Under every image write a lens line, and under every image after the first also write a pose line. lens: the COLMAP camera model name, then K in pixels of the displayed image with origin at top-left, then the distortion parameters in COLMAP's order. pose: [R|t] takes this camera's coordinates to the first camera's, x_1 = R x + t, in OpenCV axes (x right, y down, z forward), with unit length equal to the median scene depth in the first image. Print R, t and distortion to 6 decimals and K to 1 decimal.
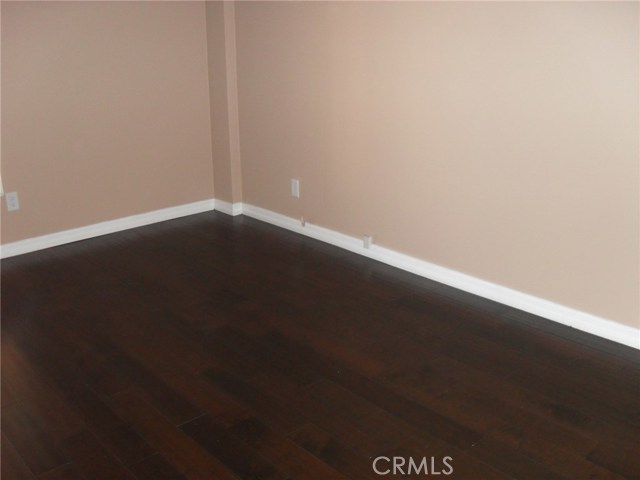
lens RADIAL K [[662.0, 0, 320.0], [0, 662.0, 240.0], [0, 0, 1]] dist [-0.194104, 0.194336]
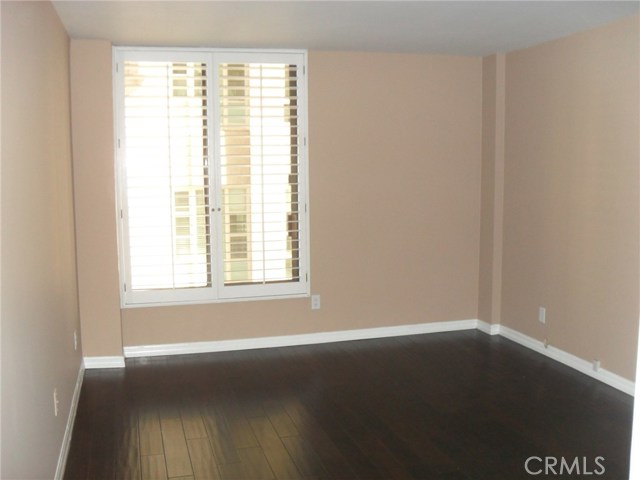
lens RADIAL K [[662.0, 0, 320.0], [0, 662.0, 240.0], [0, 0, 1]] dist [-0.194104, 0.194336]
pose [[0.894546, 0.047982, -0.444394, 0.113202], [-0.136358, 0.976123, -0.169089, 0.039137], [0.425669, 0.211855, 0.879729, -0.200056]]
